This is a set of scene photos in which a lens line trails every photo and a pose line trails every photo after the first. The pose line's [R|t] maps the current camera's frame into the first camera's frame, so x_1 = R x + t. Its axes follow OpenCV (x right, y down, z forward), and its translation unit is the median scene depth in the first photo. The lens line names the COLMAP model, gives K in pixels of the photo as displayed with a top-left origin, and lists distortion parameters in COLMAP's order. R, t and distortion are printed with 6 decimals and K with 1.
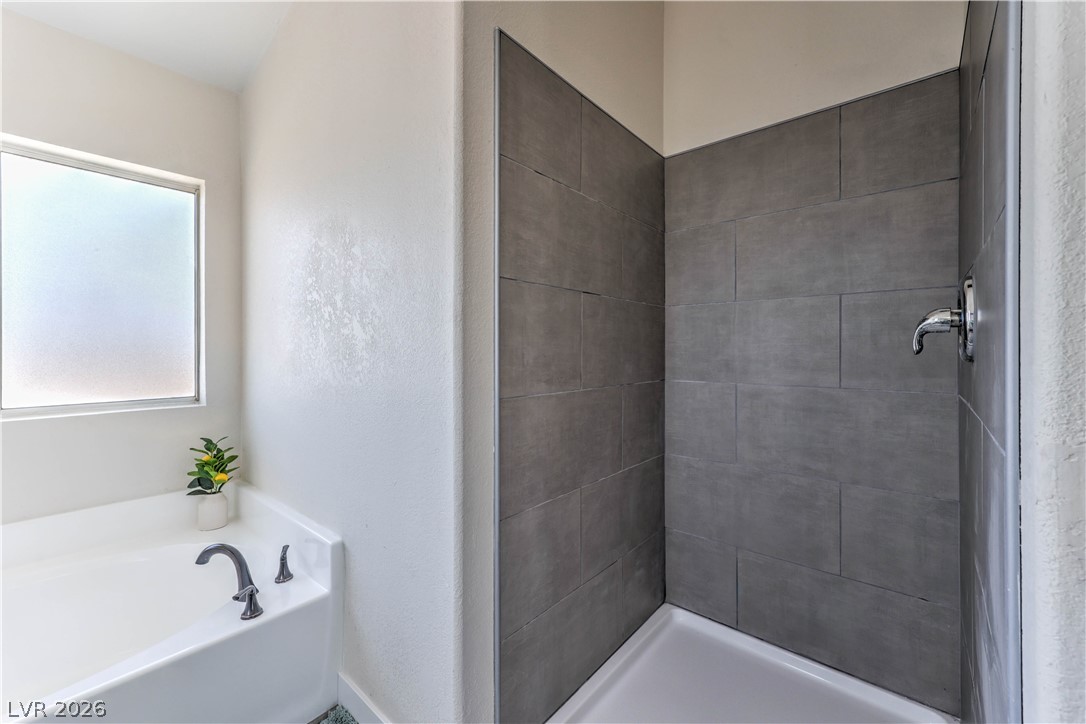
lens RADIAL K [[432.3, 0, 542.3], [0, 432.3, 358.0], [0, 0, 1]] dist [0.002615, 0.000420]
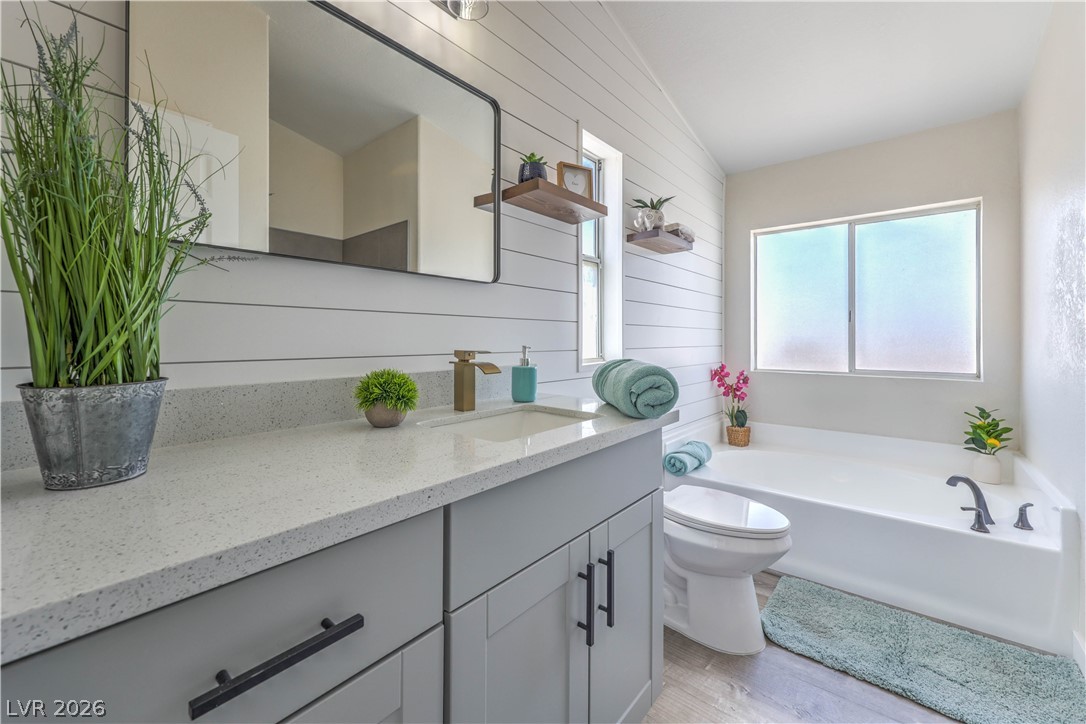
lens RADIAL K [[432.3, 0, 547.4], [0, 432.3, 339.9], [0, 0, 1]] dist [0.002615, 0.000420]
pose [[0.006529, -0.008000, -0.999947, 0.464268], [-0.002921, 0.999964, -0.008019, 0.006573], [0.999974, 0.002974, 0.006506, -0.248839]]
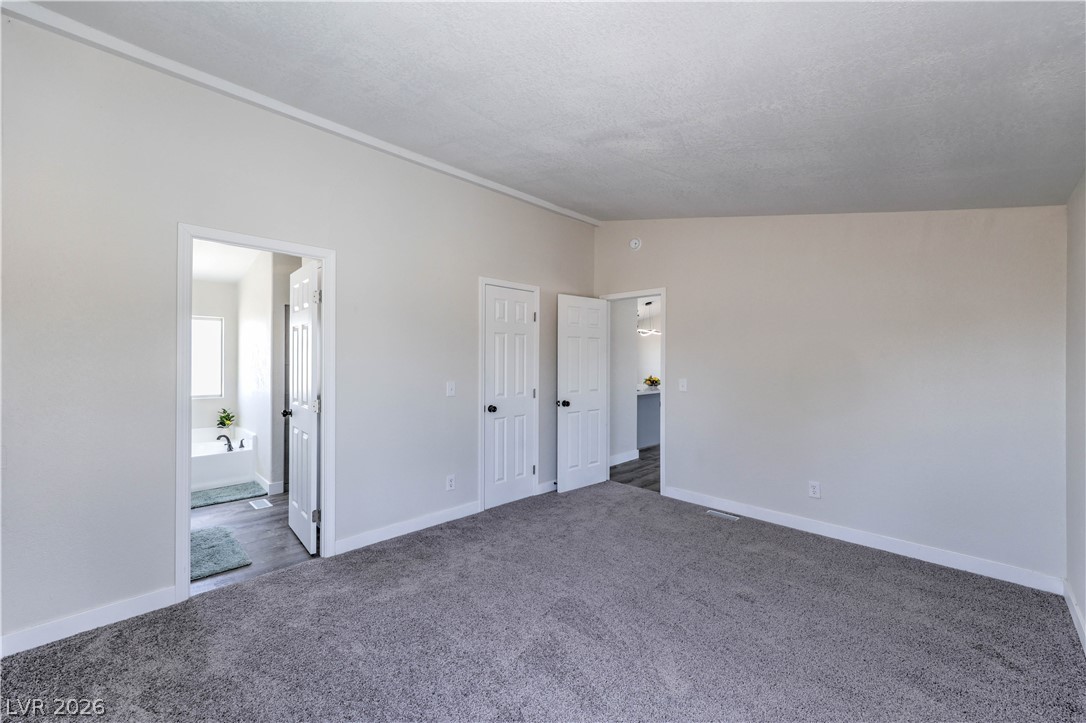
lens RADIAL K [[432.3, 0, 536.5], [0, 432.3, 356.7], [0, 0, 1]] dist [0.002615, 0.000420]
pose [[0.996542, -0.004577, -0.082963, 1.585998], [0.003833, 0.999951, -0.009130, -0.130947], [0.083001, 0.008780, 0.996511, -1.752102]]
